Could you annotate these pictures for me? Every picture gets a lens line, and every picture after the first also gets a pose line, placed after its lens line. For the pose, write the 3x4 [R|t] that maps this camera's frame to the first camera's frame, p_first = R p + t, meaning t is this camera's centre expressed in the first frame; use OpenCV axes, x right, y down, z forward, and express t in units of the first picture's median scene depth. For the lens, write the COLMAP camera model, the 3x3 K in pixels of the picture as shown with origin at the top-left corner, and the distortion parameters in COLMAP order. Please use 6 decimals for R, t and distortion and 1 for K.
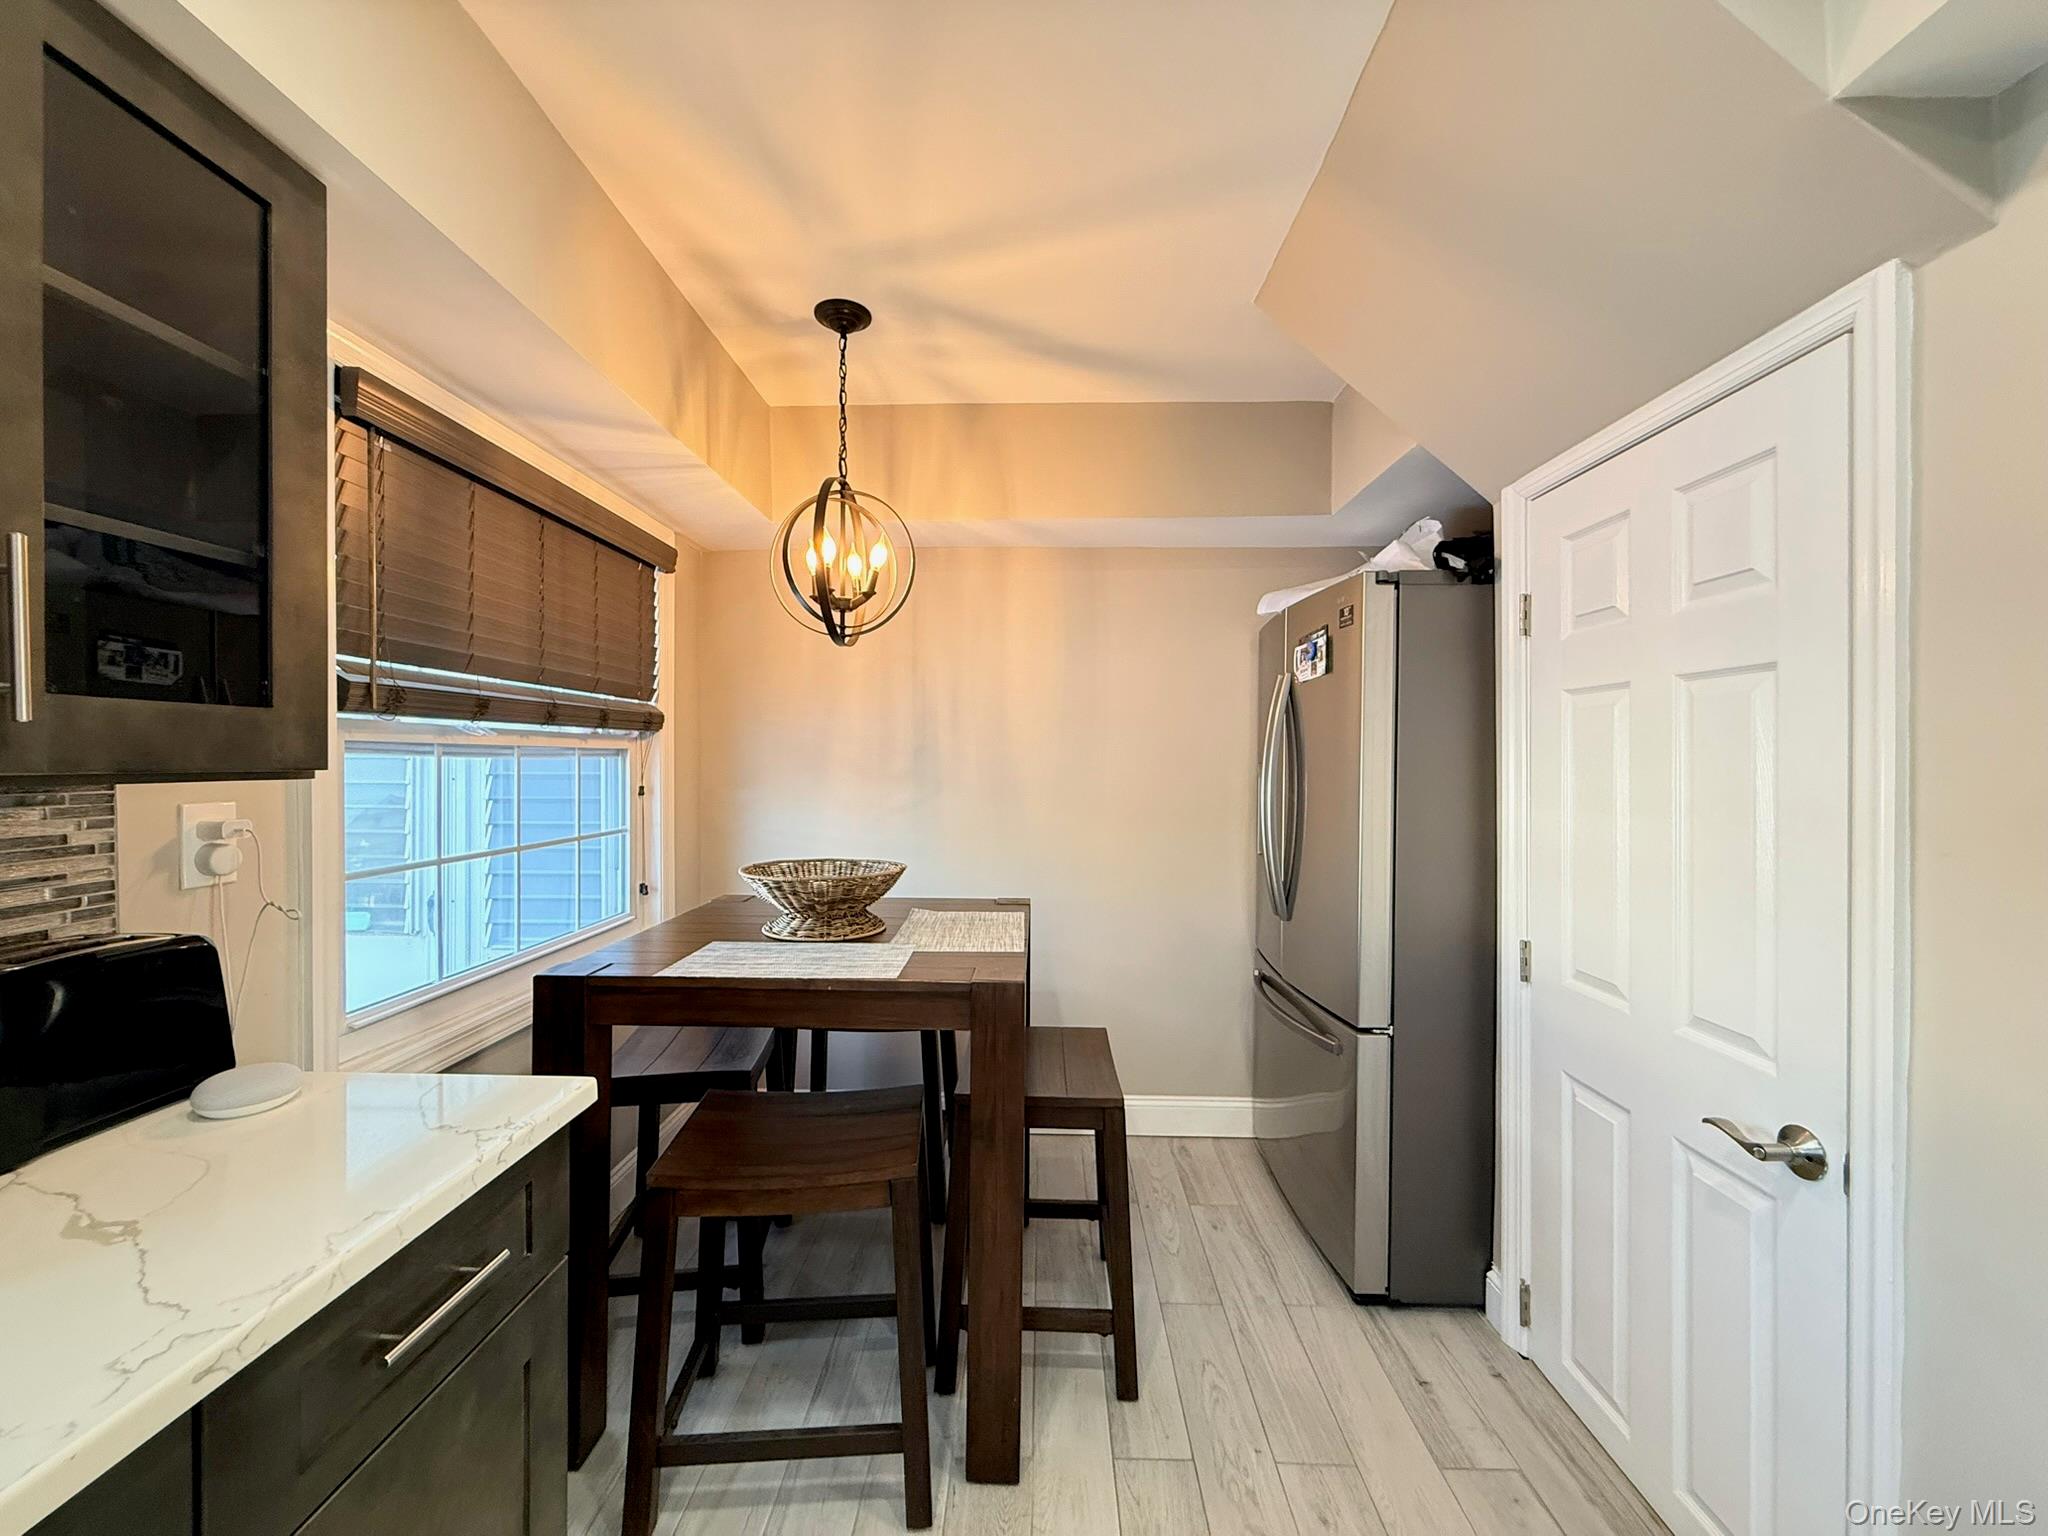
lens RADIAL K [[819.1, 0, 1024.3], [0, 819.1, 769.3], [0, 0, 1]] dist [0.002217, -0.000102]
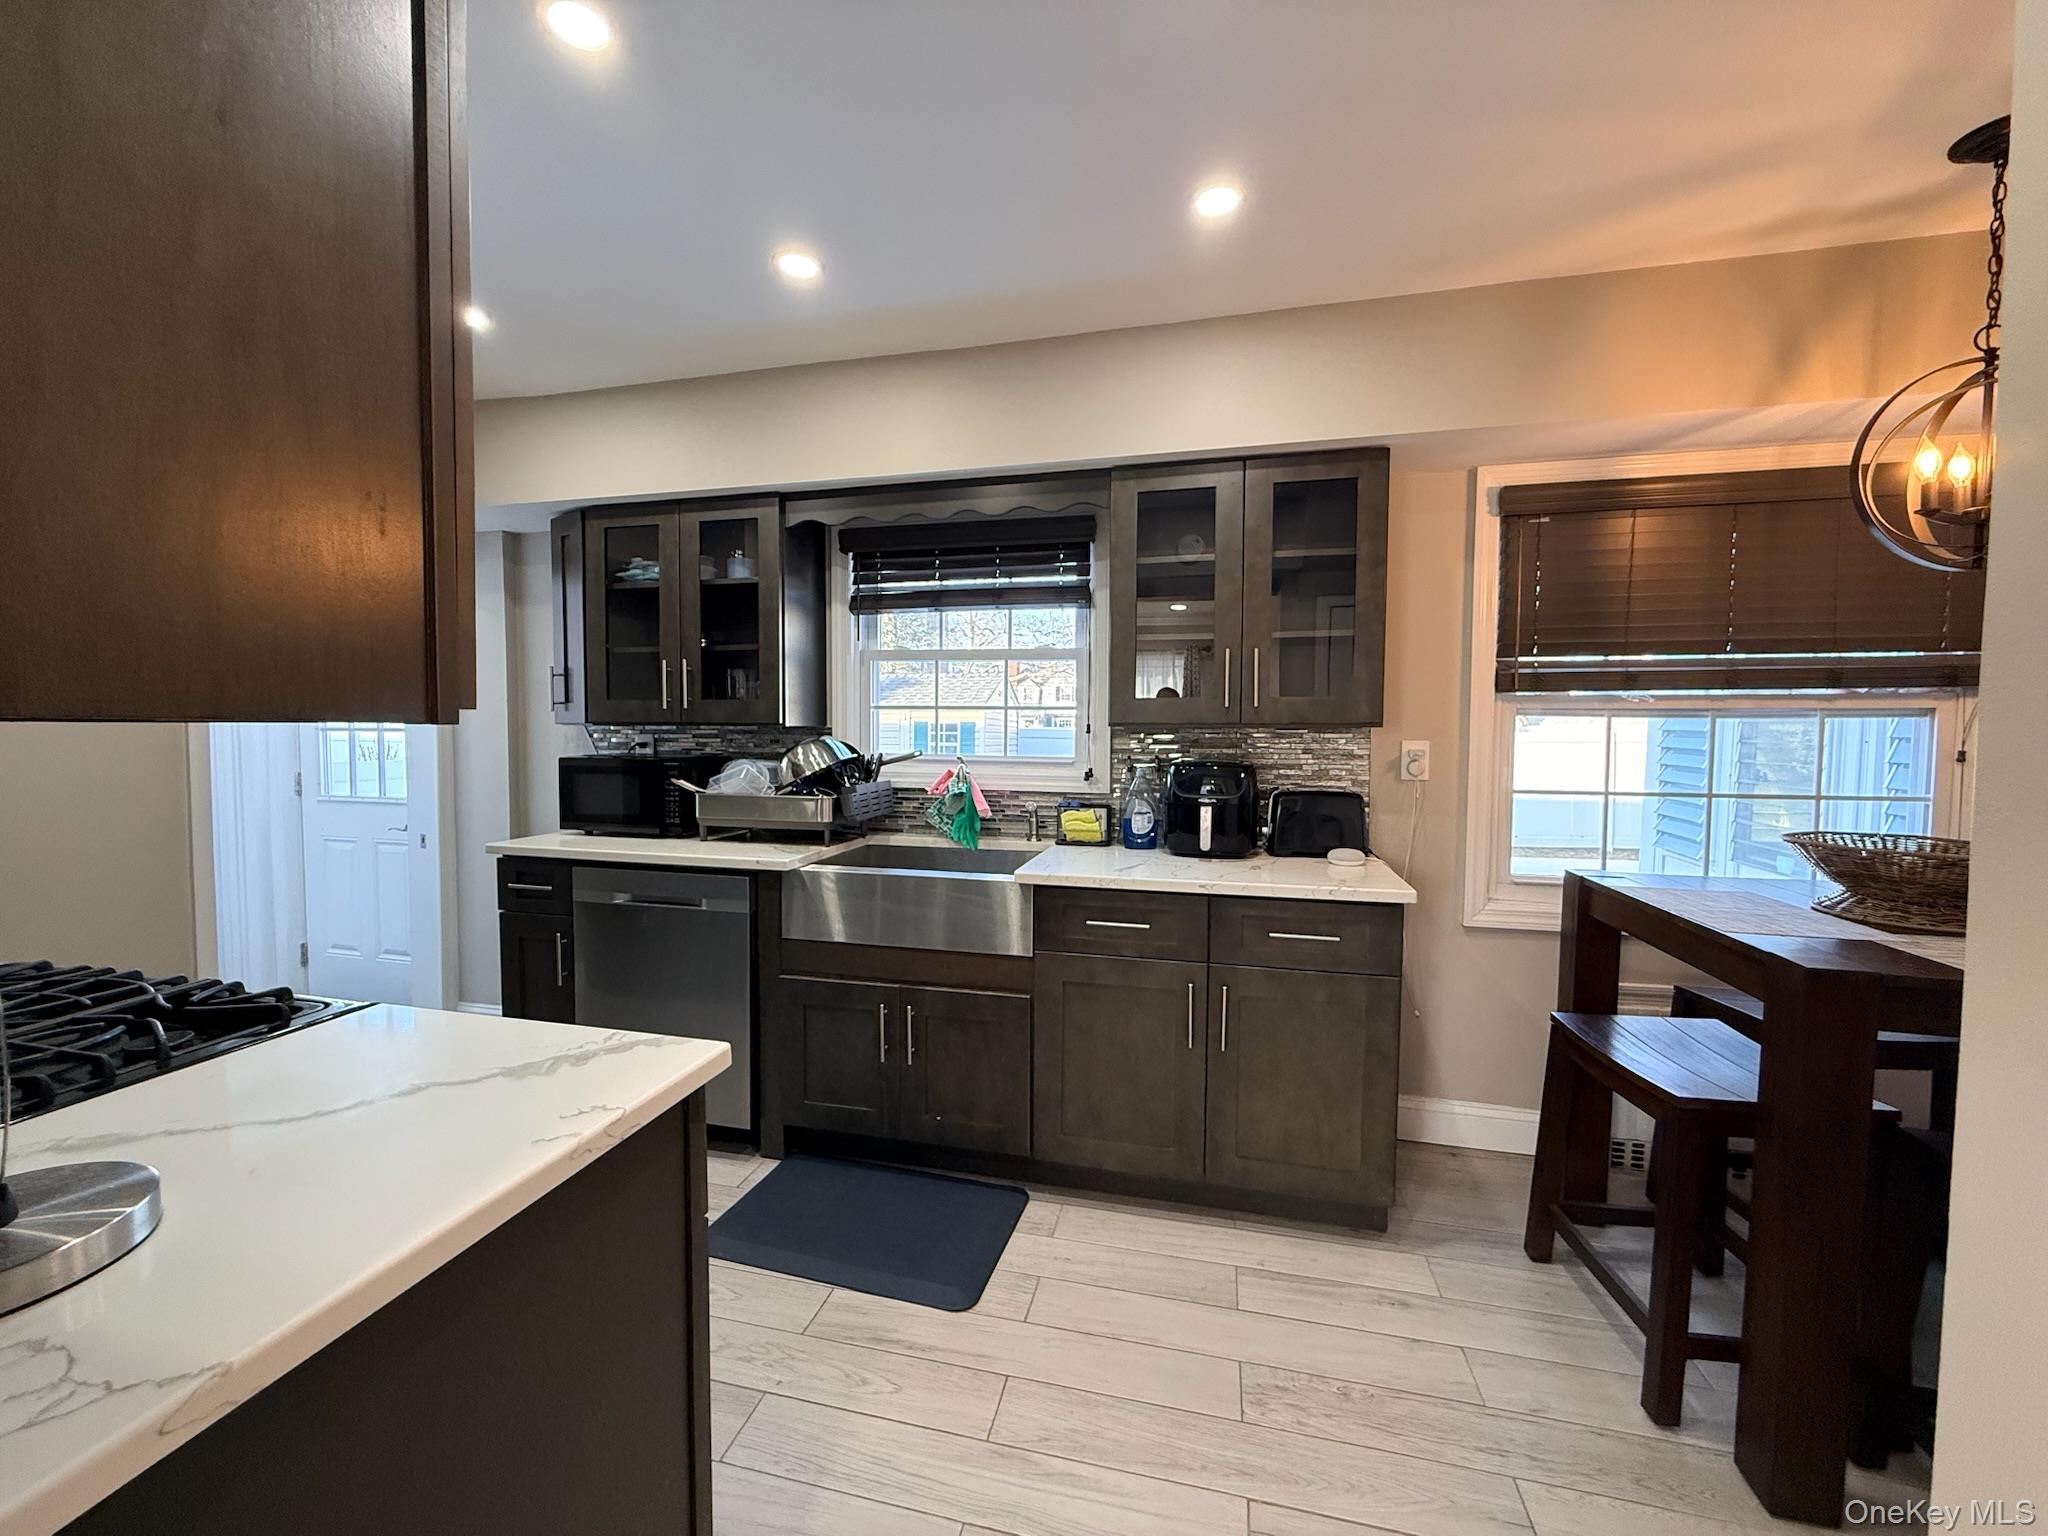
lens RADIAL K [[819.1, 0, 1022.8], [0, 819.1, 762.8], [0, 0, 1]] dist [0.002217, -0.000102]
pose [[-0.220471, 0.047997, -0.974212, 0.797665], [-0.013604, 0.998540, 0.052274, 0.001137], [0.975299, 0.024778, -0.219496, 0.311897]]
